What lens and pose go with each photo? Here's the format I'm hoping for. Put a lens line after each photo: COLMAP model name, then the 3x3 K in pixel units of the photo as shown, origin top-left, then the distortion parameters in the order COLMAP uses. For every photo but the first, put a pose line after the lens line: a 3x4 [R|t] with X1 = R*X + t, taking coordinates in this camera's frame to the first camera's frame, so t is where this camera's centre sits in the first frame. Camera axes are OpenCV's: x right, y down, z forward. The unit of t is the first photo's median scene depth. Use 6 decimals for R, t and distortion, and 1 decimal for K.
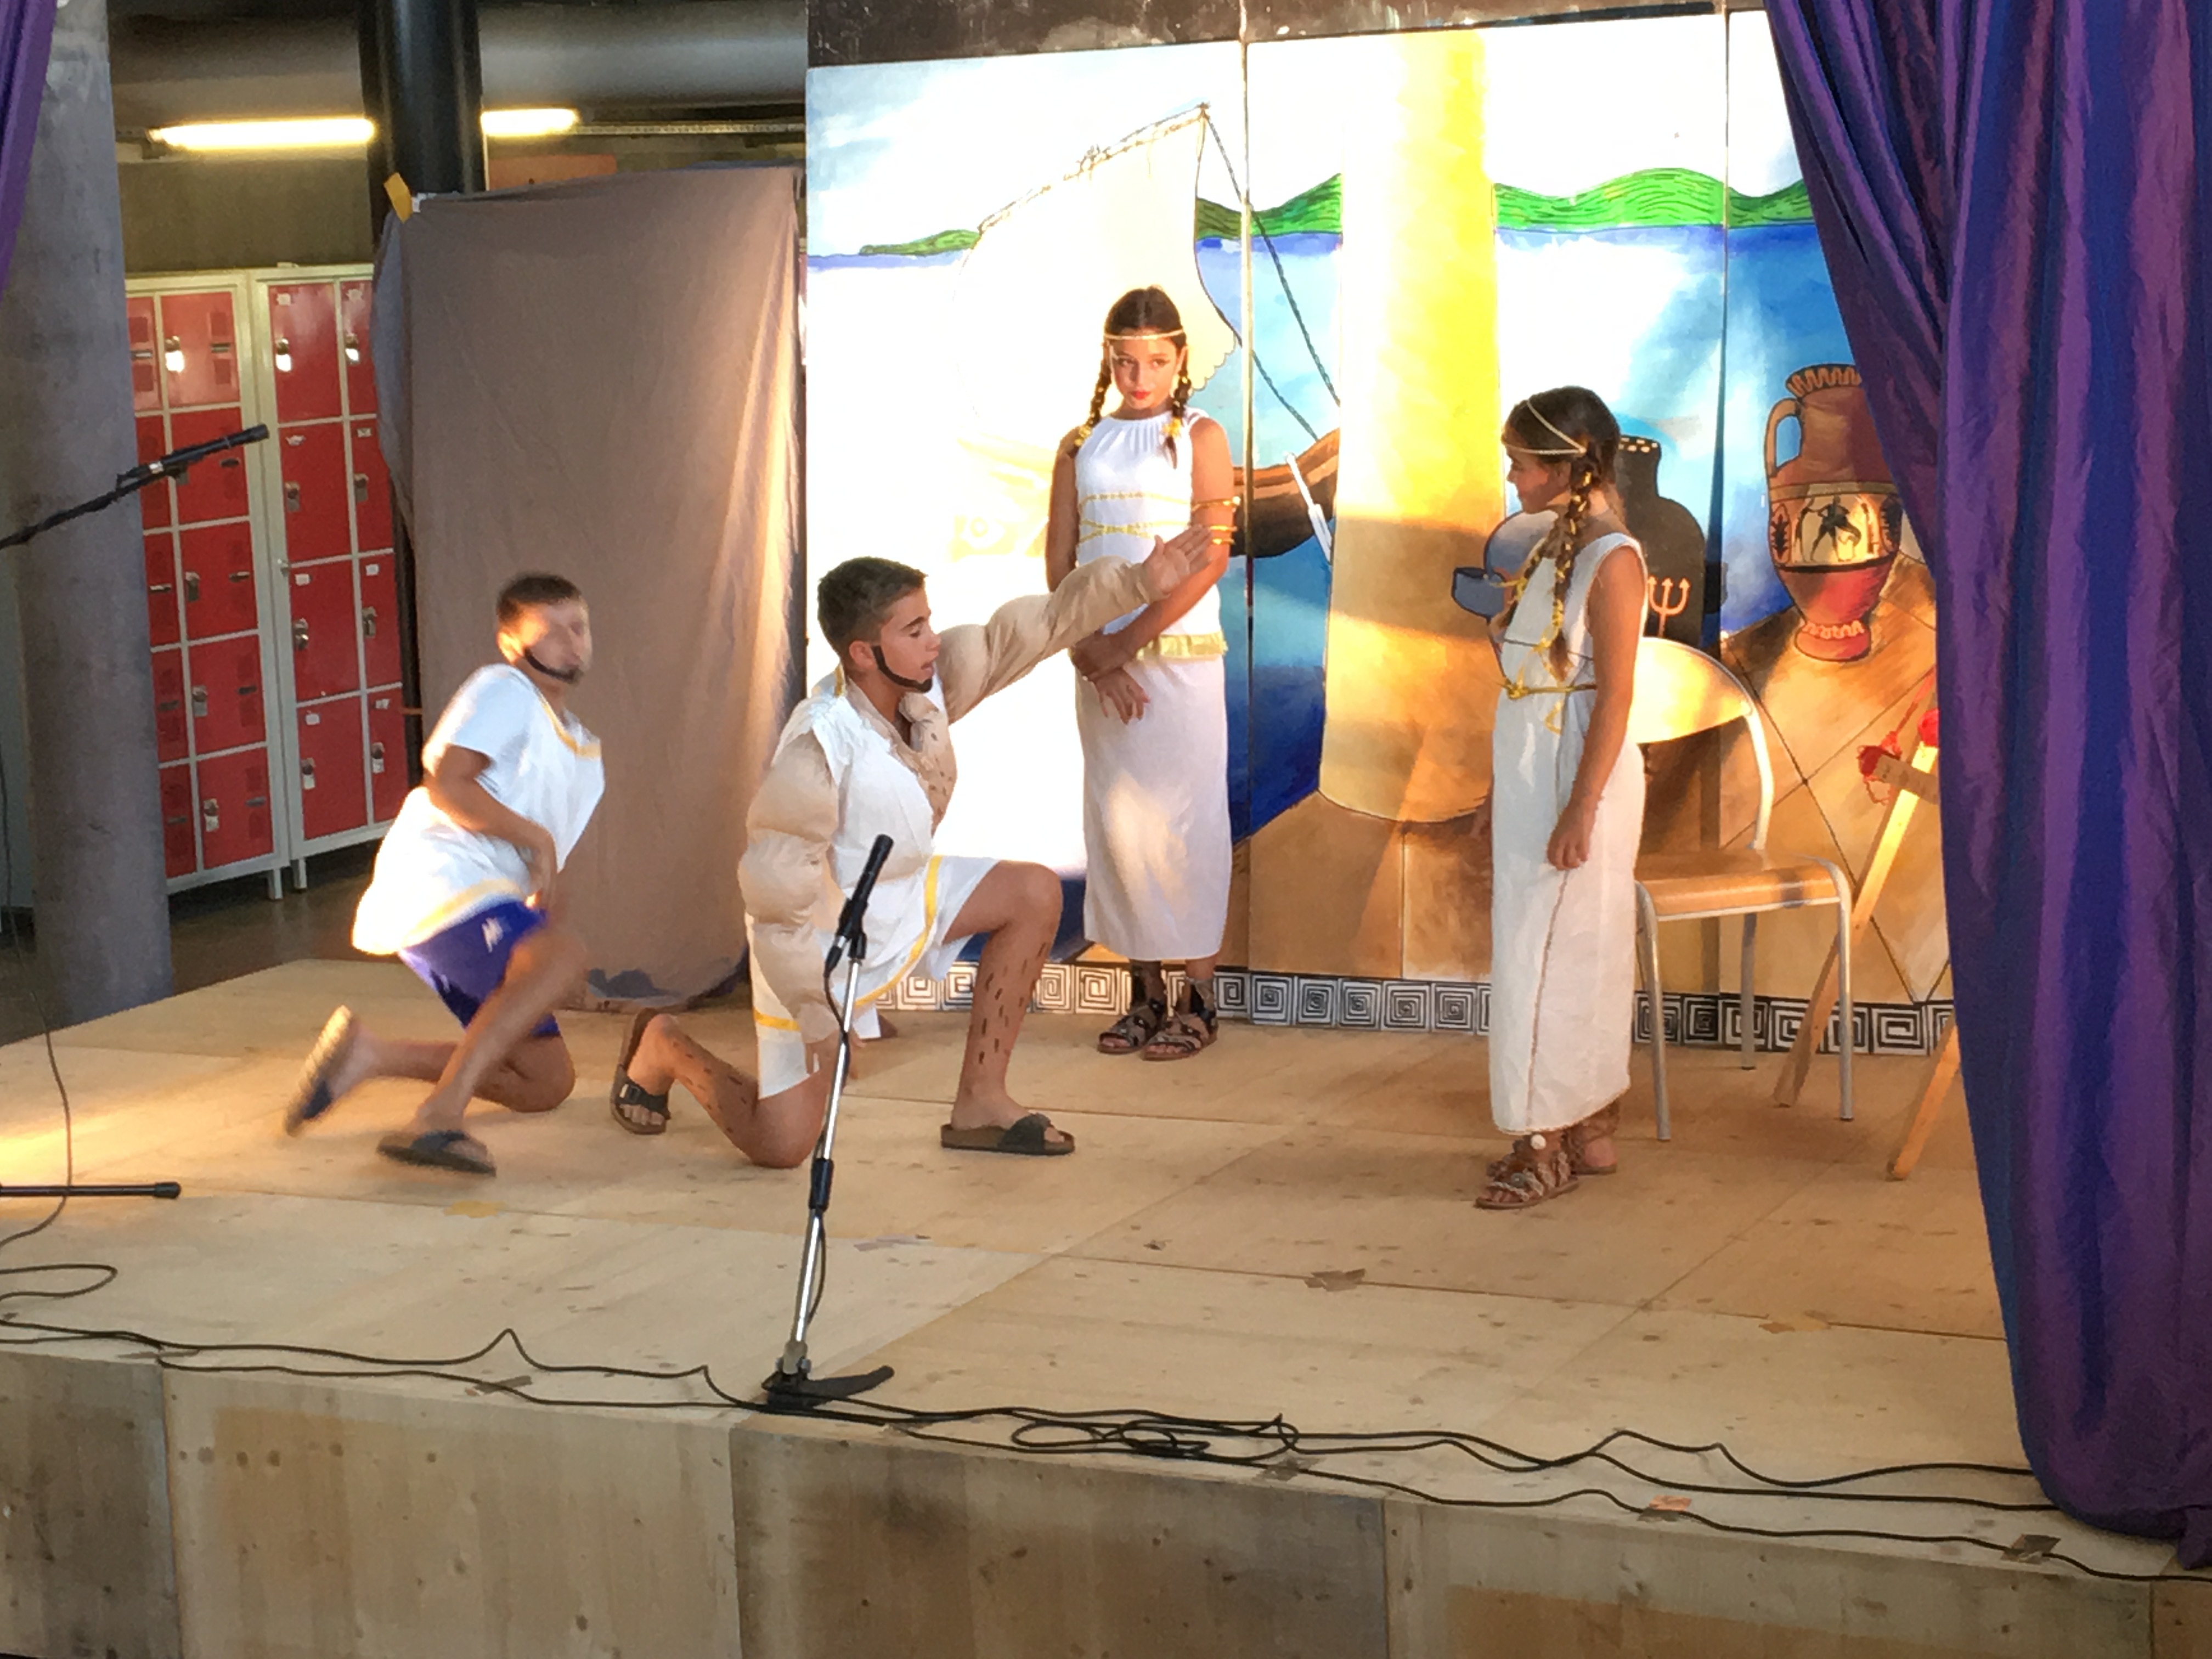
lens RADIAL K [[4348.9, 0, 1126.3], [0, 4348.9, 727.1], [0, 0, 1]] dist [0.101067, 0.000000]
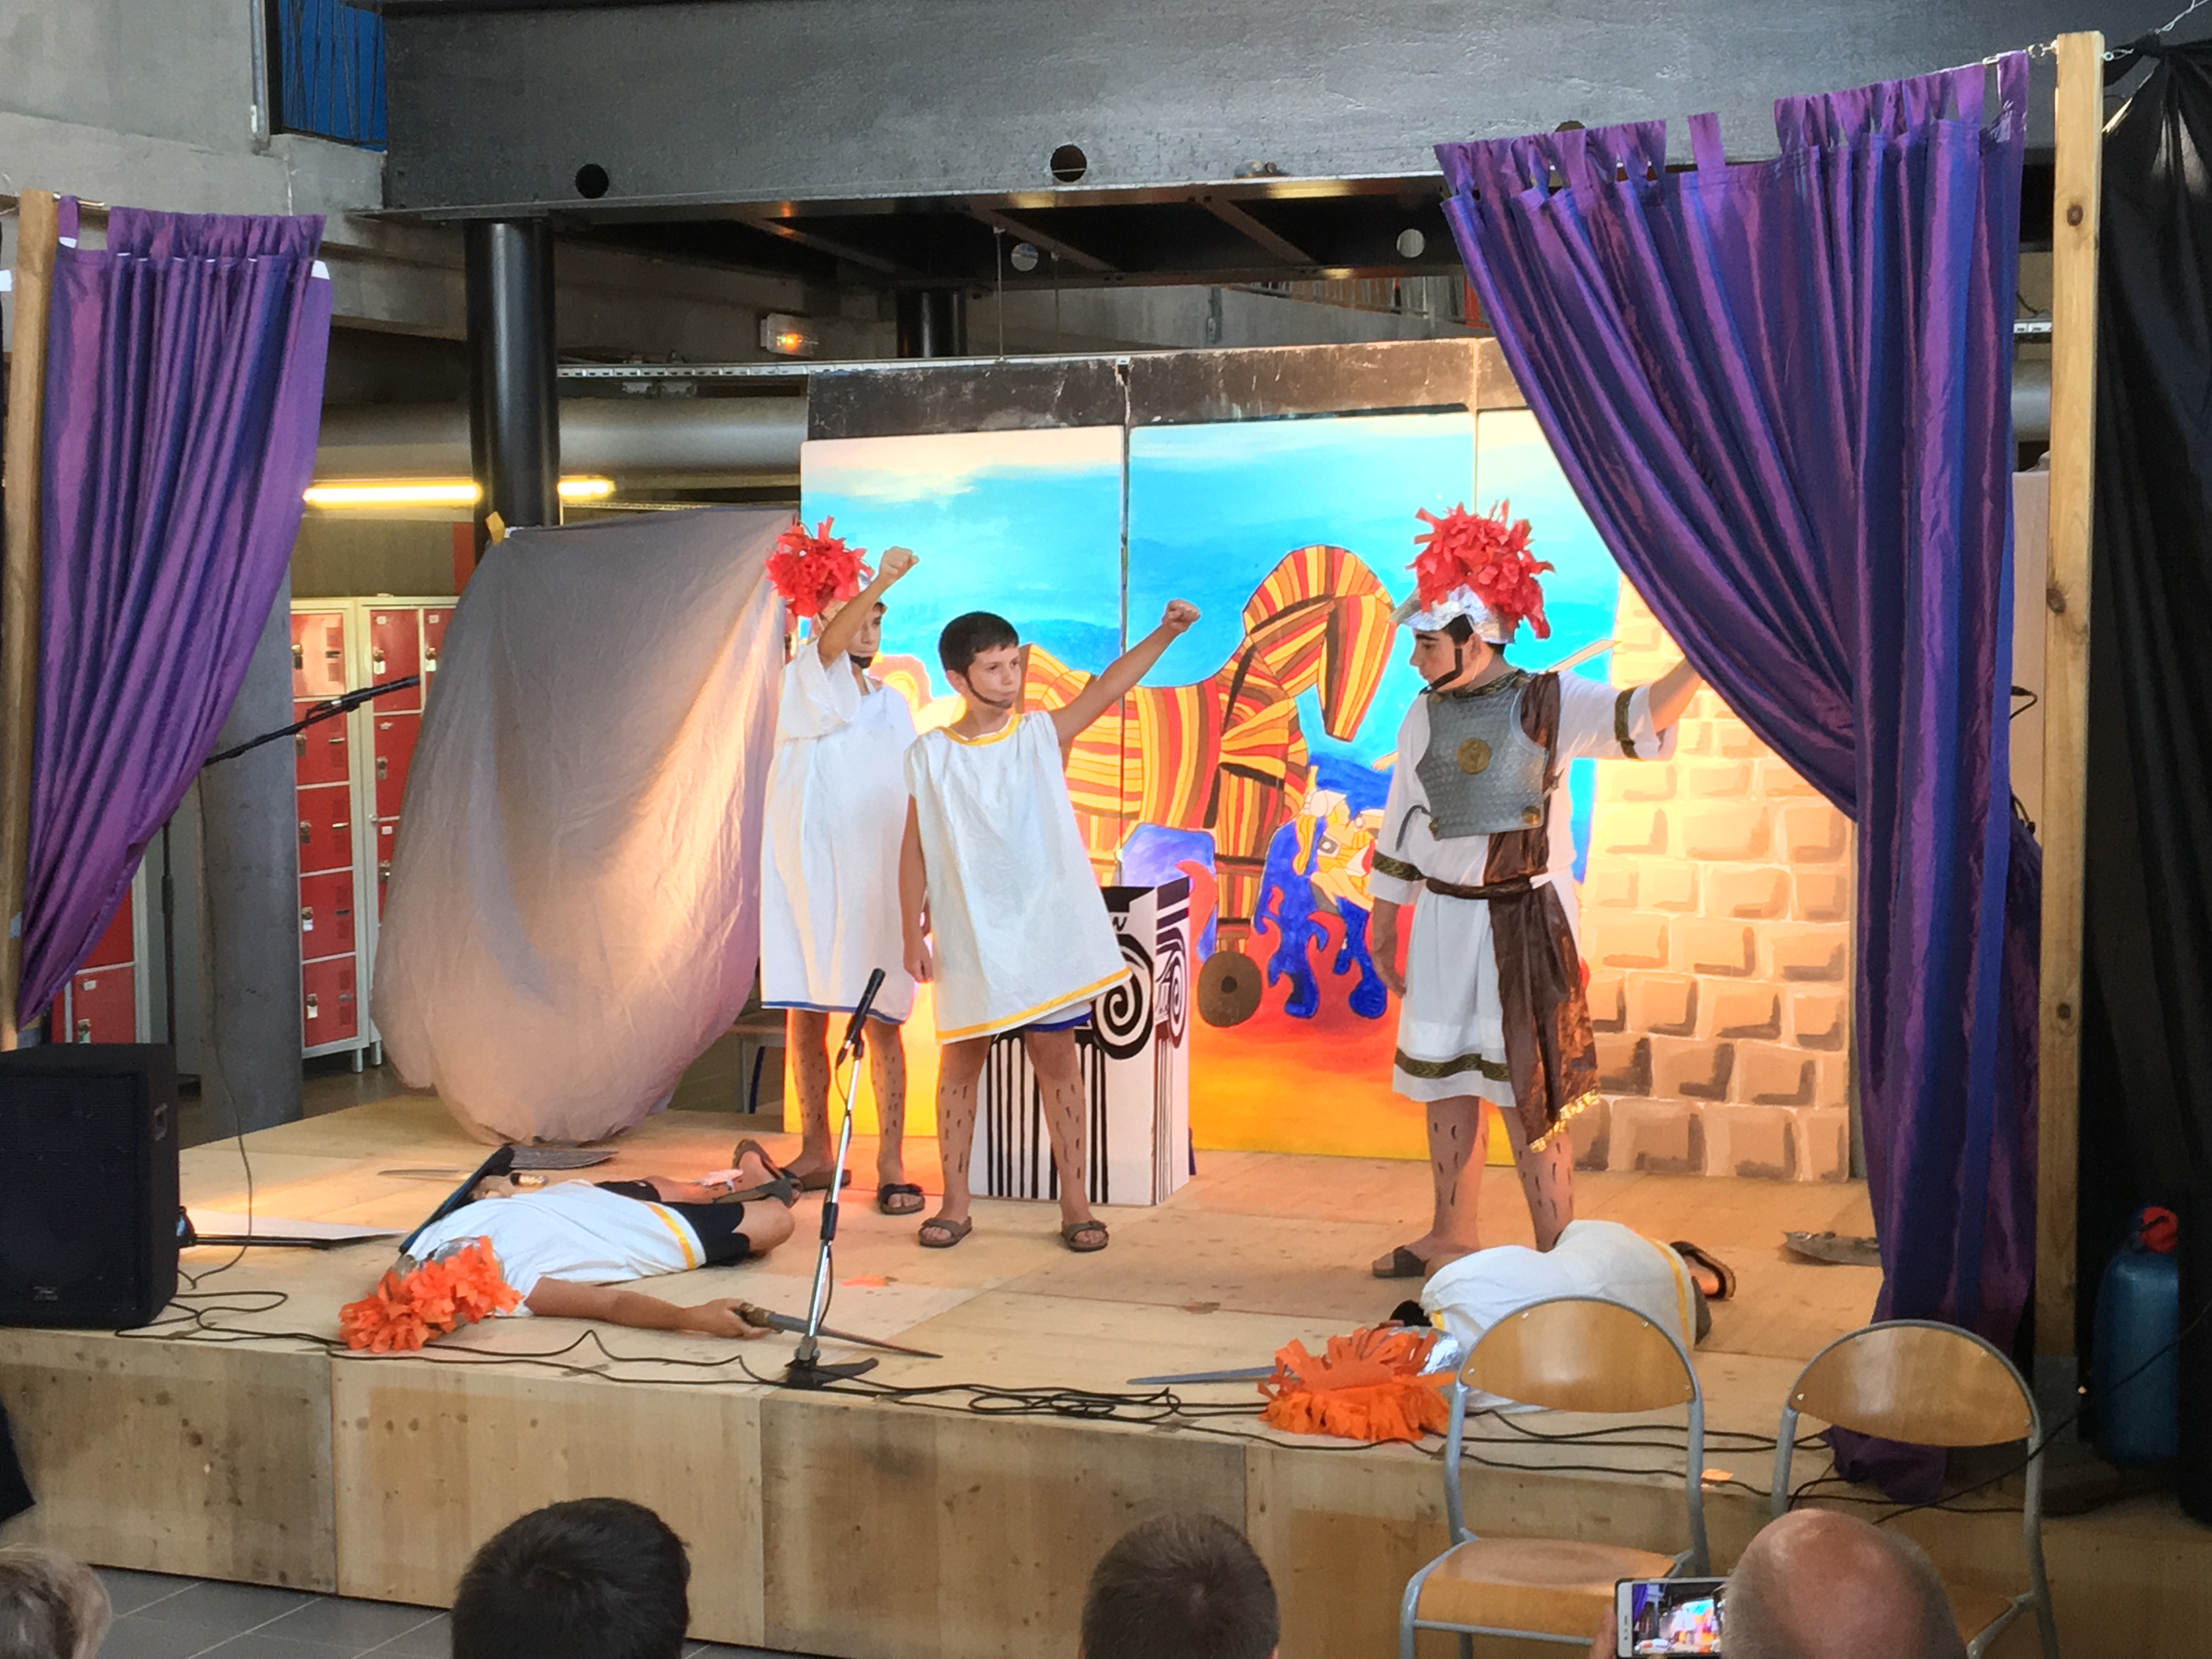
lens RADIAL K [[3426.0, 0, 1092.8], [0, 3426.0, 771.9], [0, 0, 1]] dist [0.088355, 0.000000]
pose [[0.998495, 0.021741, 0.050348, -0.044257], [-0.017431, 0.996269, -0.084523, 0.053312], [-0.051998, 0.083518, 0.995149, -0.085560]]
